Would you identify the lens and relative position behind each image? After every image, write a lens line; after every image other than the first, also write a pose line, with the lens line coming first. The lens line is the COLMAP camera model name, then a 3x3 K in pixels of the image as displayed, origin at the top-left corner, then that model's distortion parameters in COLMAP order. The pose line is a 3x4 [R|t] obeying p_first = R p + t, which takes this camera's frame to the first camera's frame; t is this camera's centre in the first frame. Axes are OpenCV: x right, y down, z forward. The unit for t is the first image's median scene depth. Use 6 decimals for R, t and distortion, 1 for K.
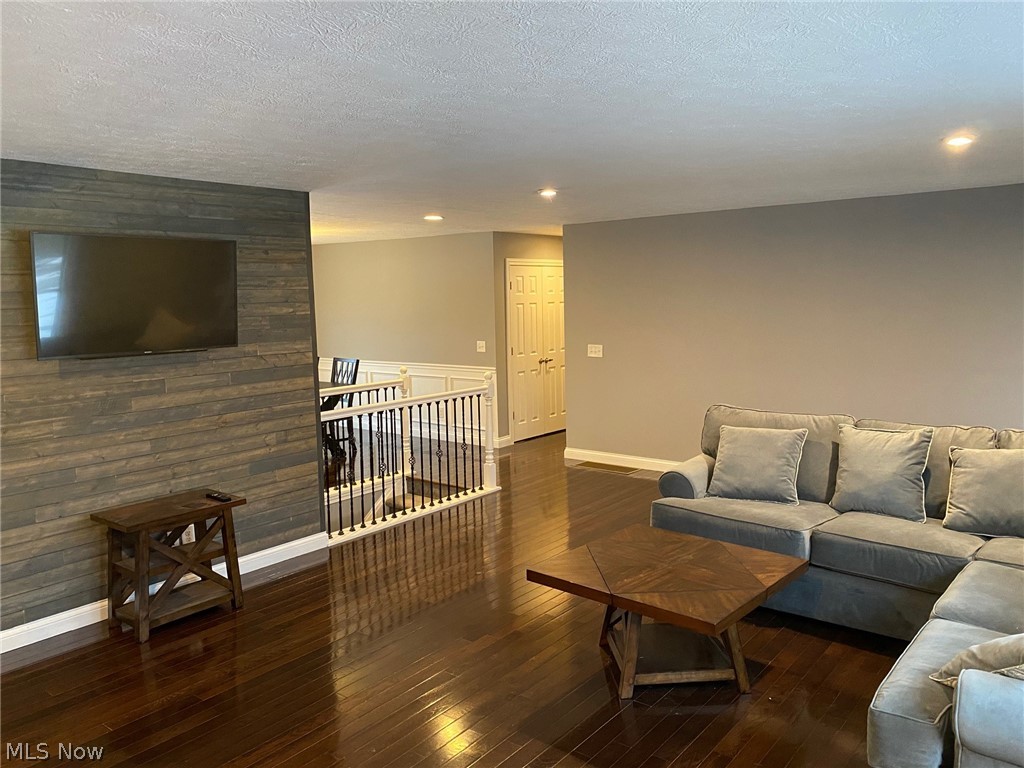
lens RADIAL K [[775.8, 0, 512.0], [0, 775.8, 384.0], [0, 0, 1]] dist [0.030113, -0.007640]
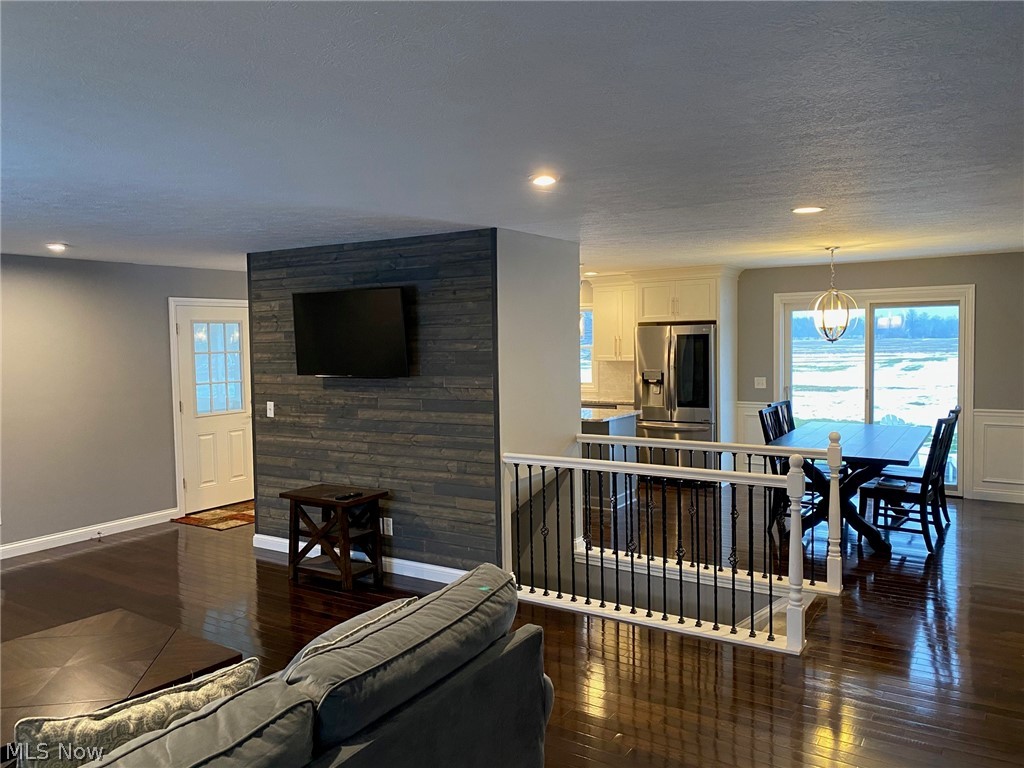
lens RADIAL K [[775.8, 0, 512.0], [0, 775.8, 384.0], [0, 0, 1]] dist [0.030113, -0.007640]
pose [[0.125508, 0.074997, -0.989254, 0.774657], [-0.104966, 0.992546, 0.061929, -0.120490], [0.986524, 0.096065, 0.132445, 0.963177]]
